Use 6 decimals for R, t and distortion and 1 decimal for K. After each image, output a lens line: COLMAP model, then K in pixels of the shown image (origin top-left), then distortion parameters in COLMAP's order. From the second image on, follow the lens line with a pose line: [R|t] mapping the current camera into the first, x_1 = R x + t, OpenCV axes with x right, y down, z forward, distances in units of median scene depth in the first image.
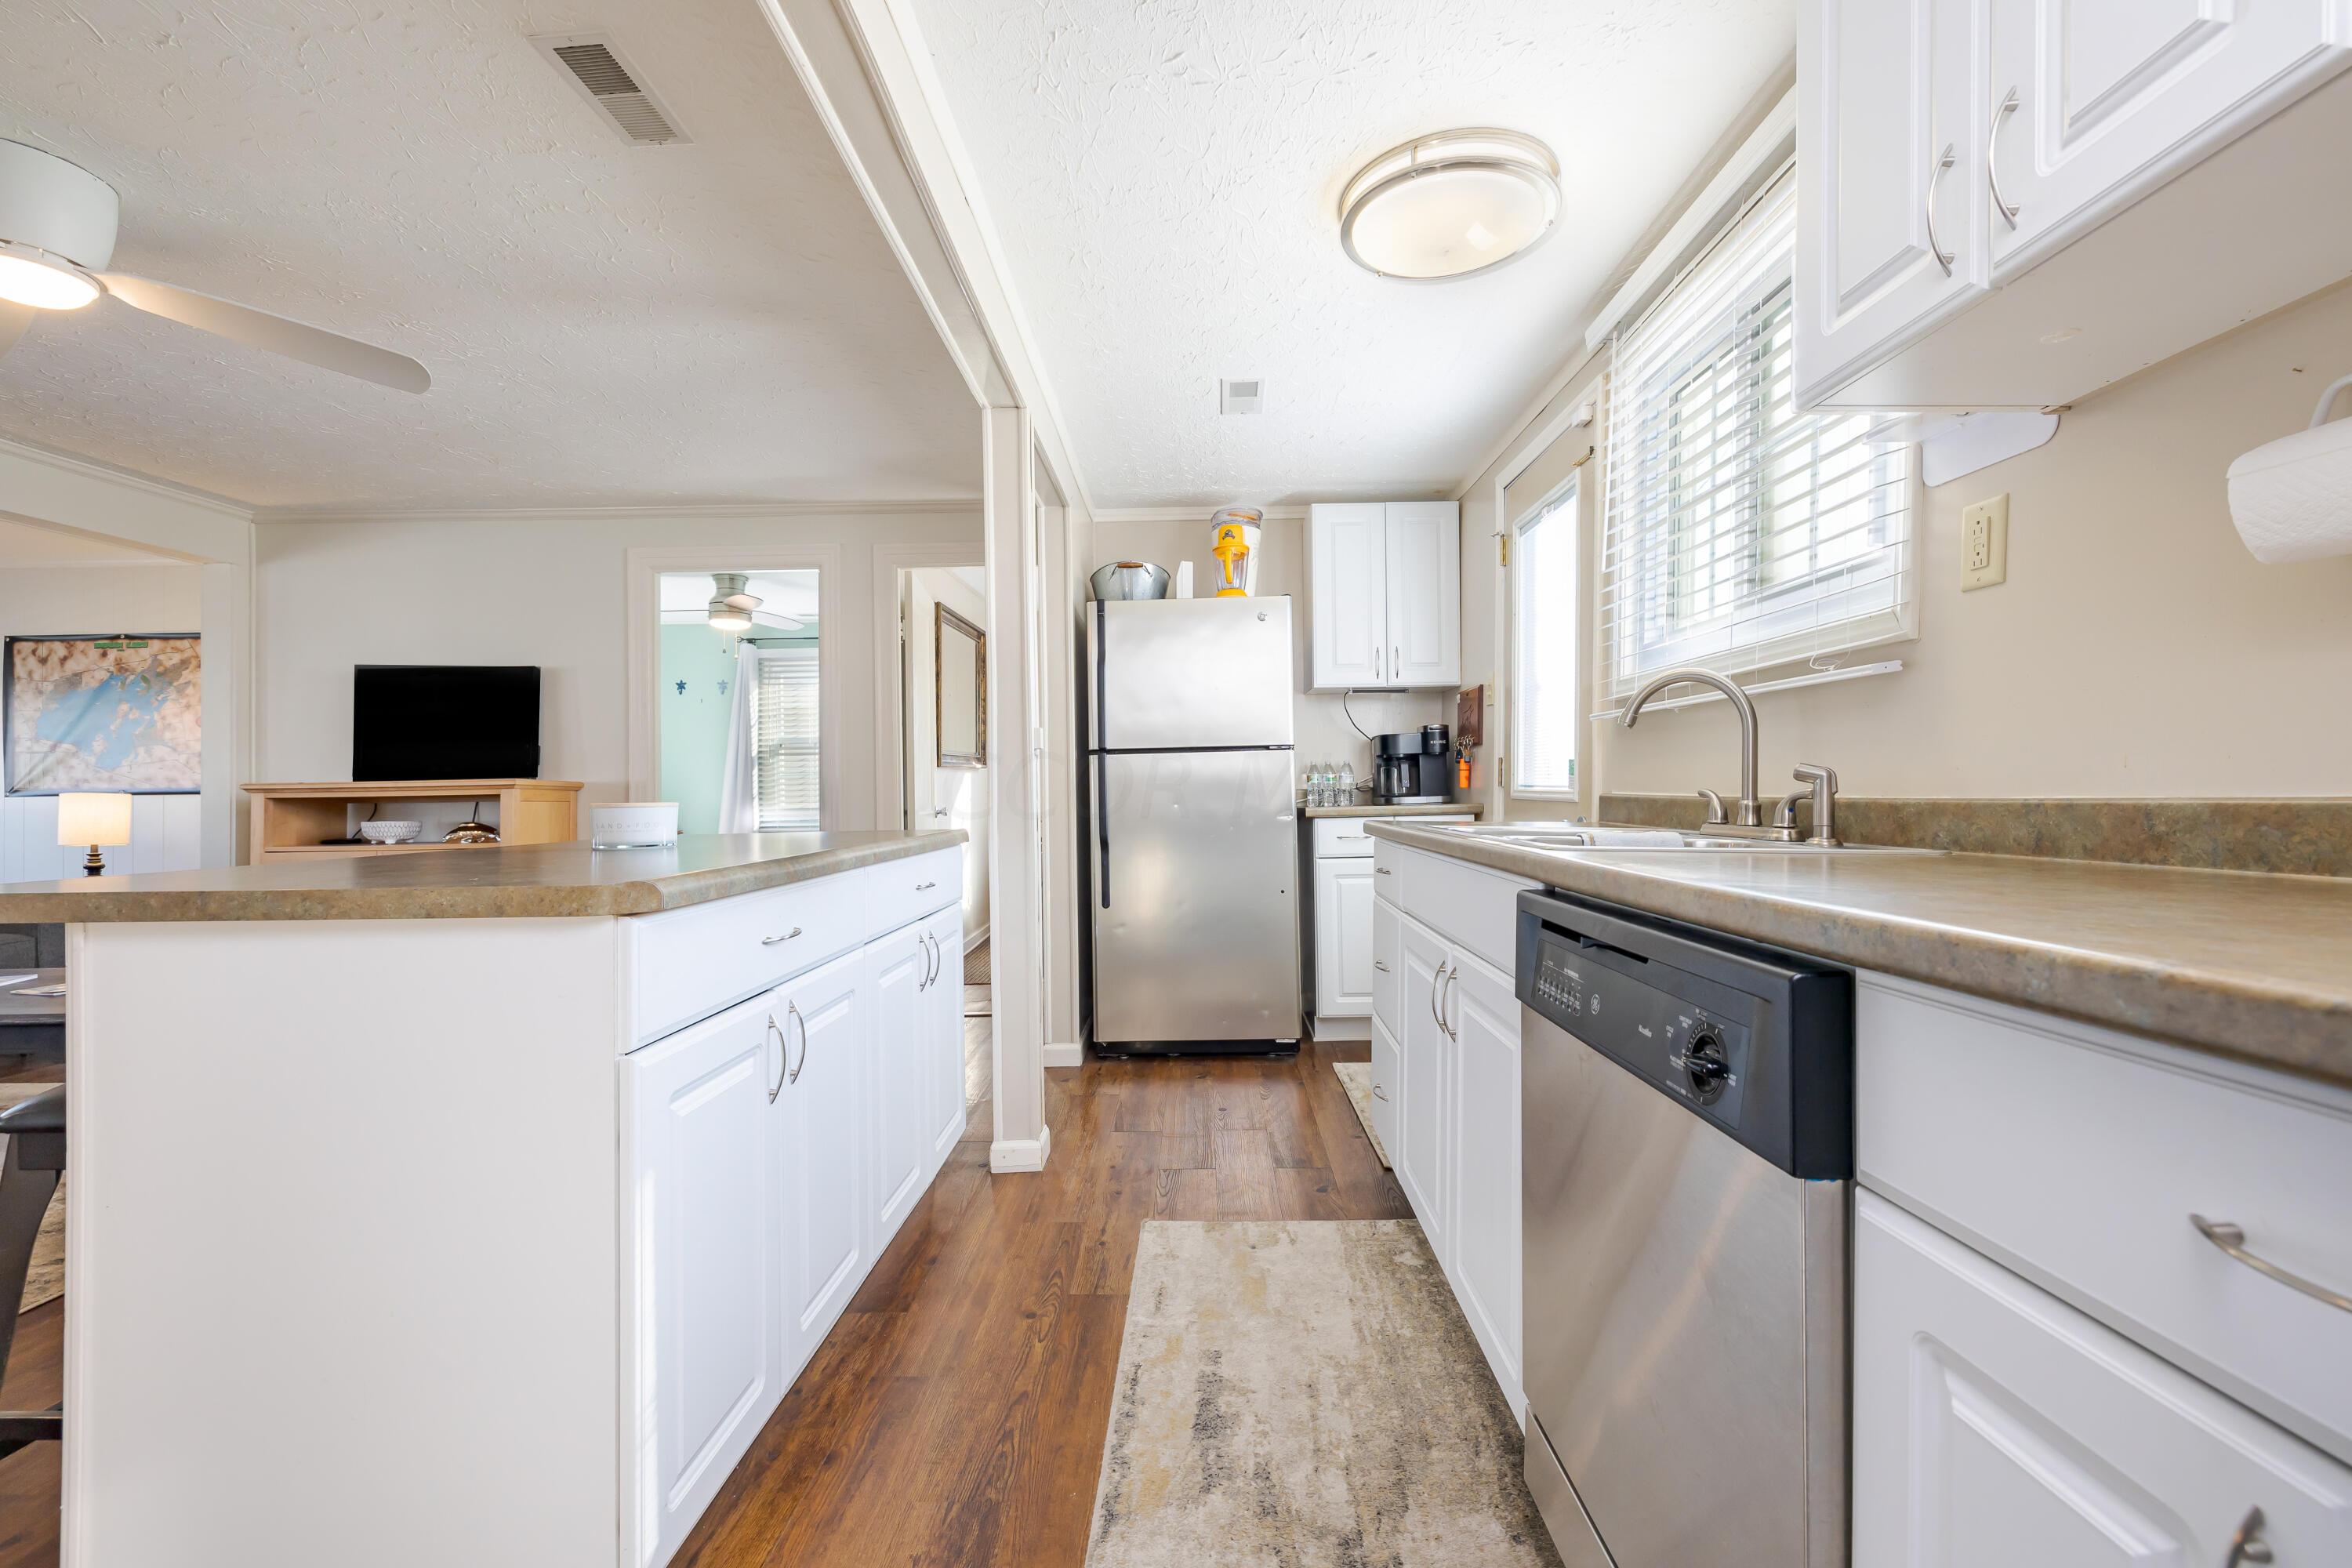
lens RADIAL K [[969.8, 0, 1183.2], [0, 969.8, 784.4], [0, 0, 1]] dist [-0.002403, -0.000863]
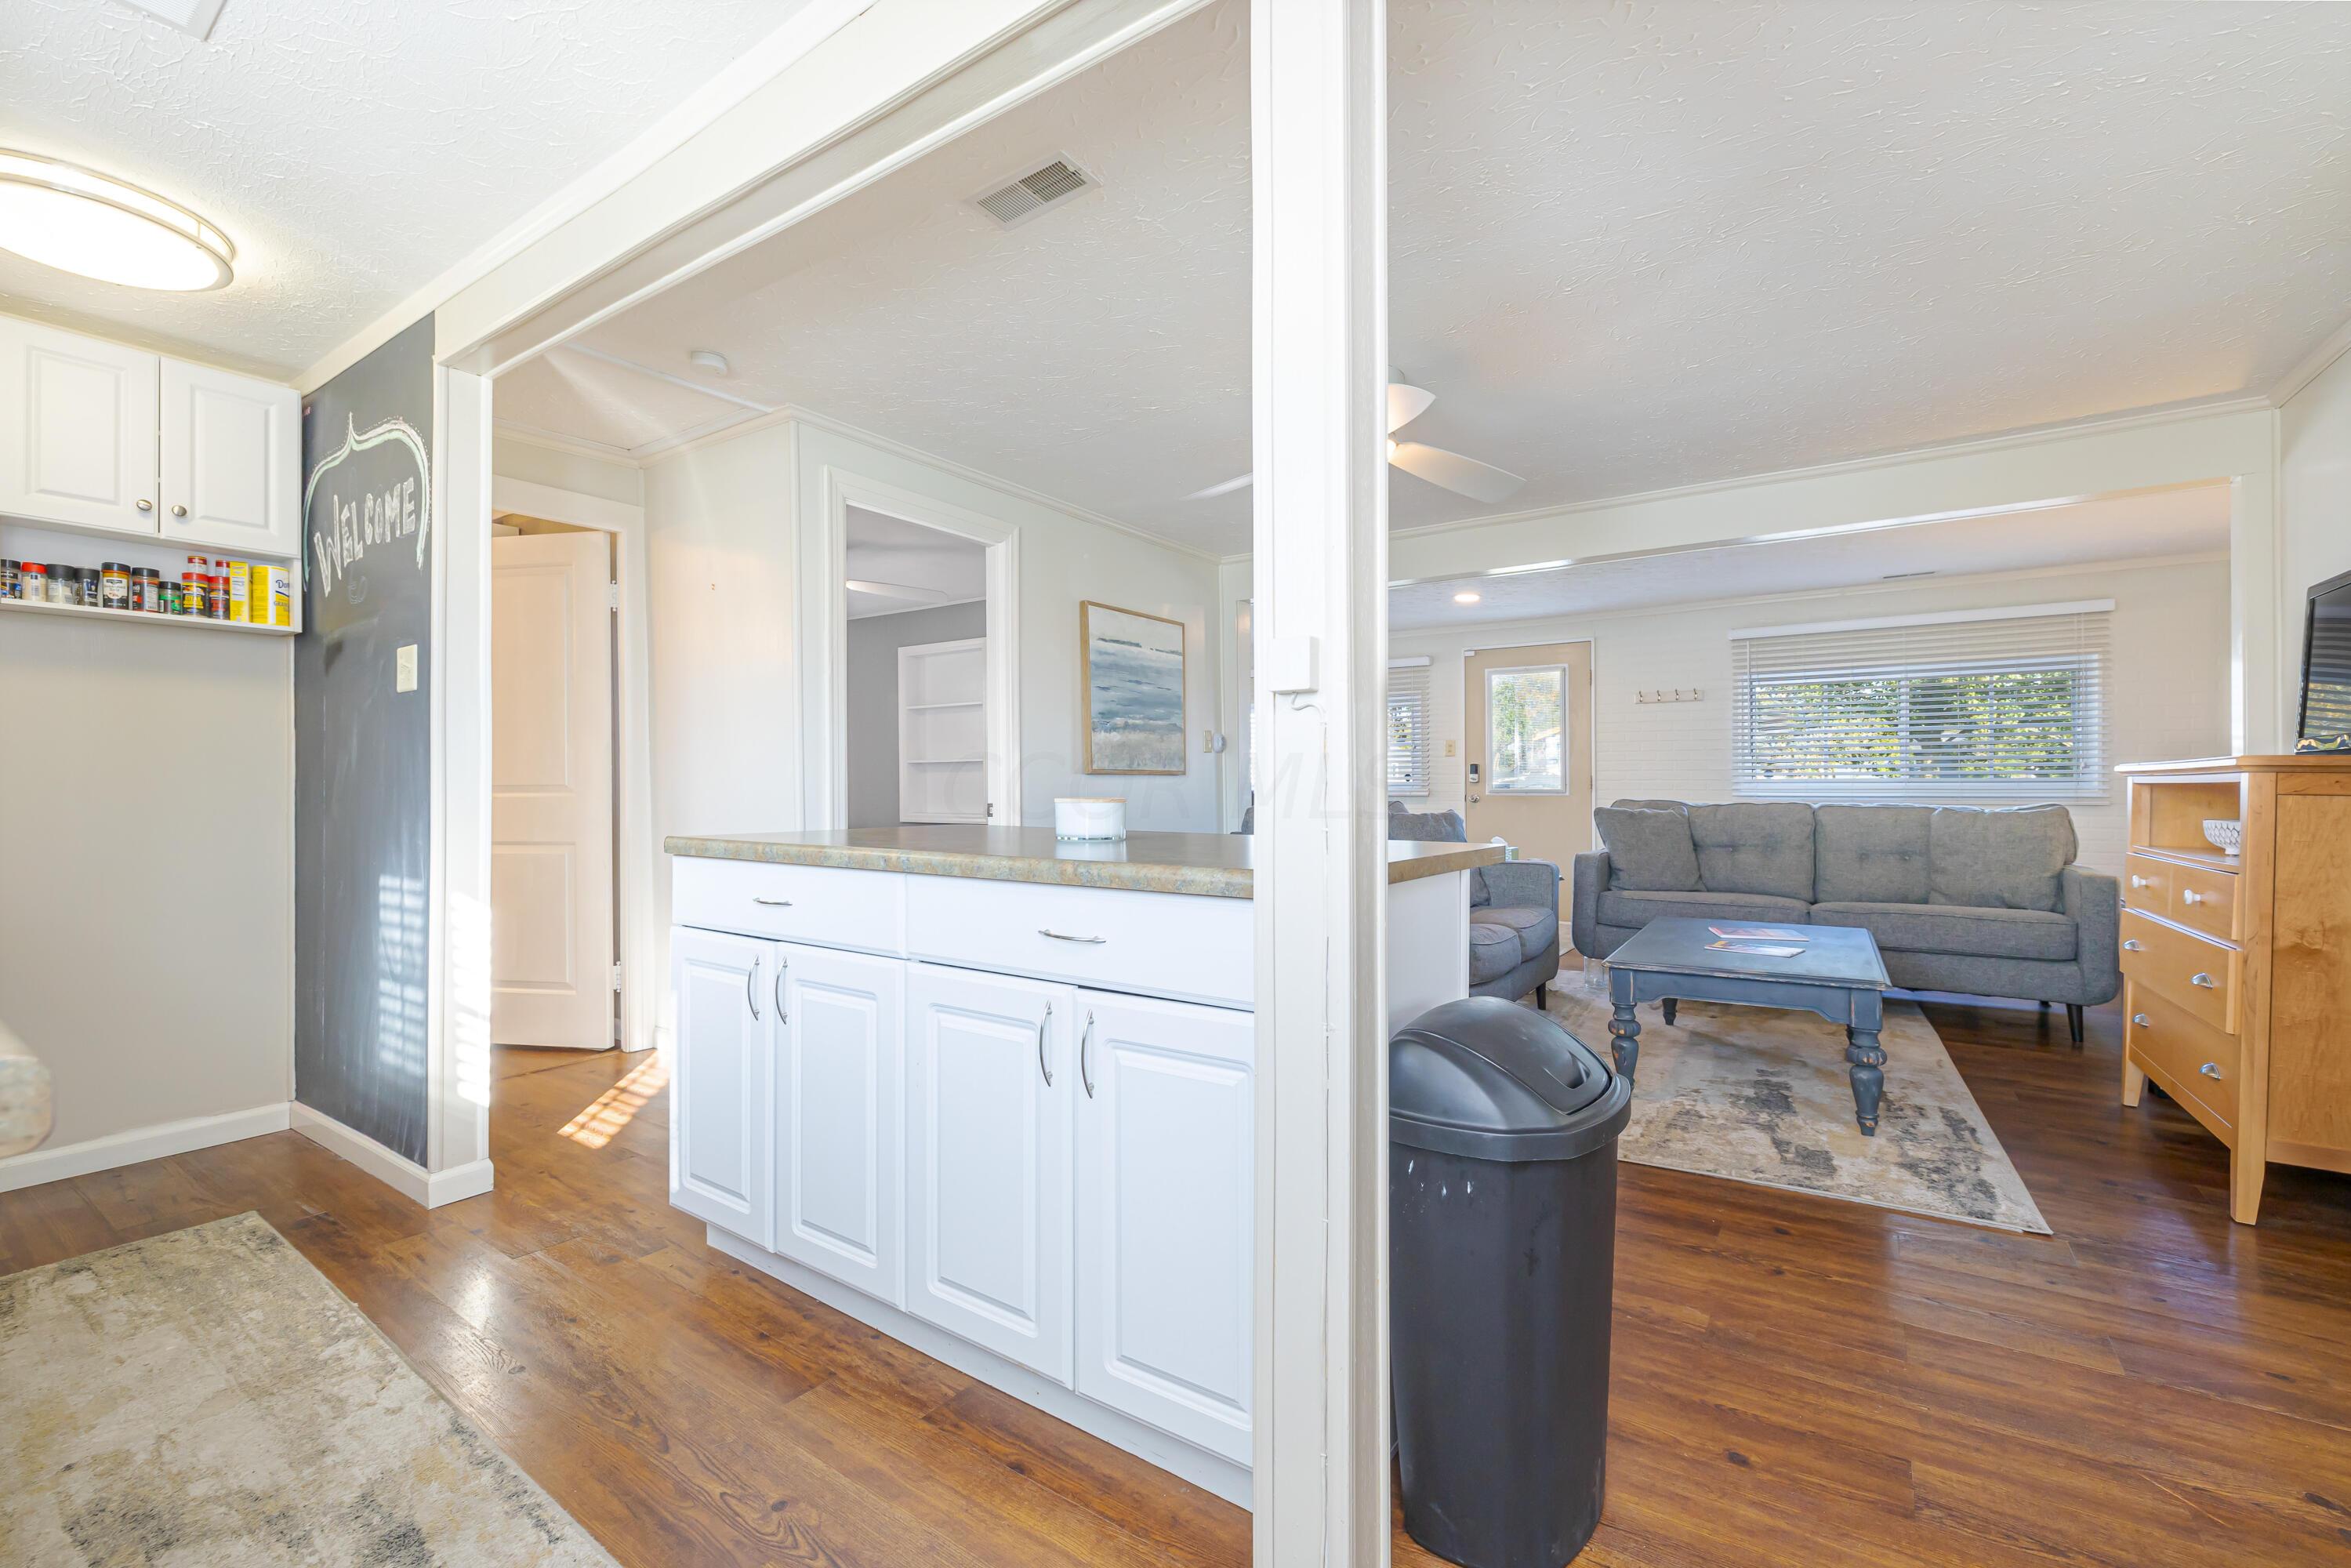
lens RADIAL K [[969.5, 0, 1182.7], [0, 969.5, 784.4], [0, 0, 1]] dist [-0.002403, -0.000863]
pose [[-0.549104, 0.003650, -0.835746, 0.314065], [0.009368, 0.999955, -0.001788, 0.001755], [0.835701, -0.008811, -0.549114, 1.811854]]
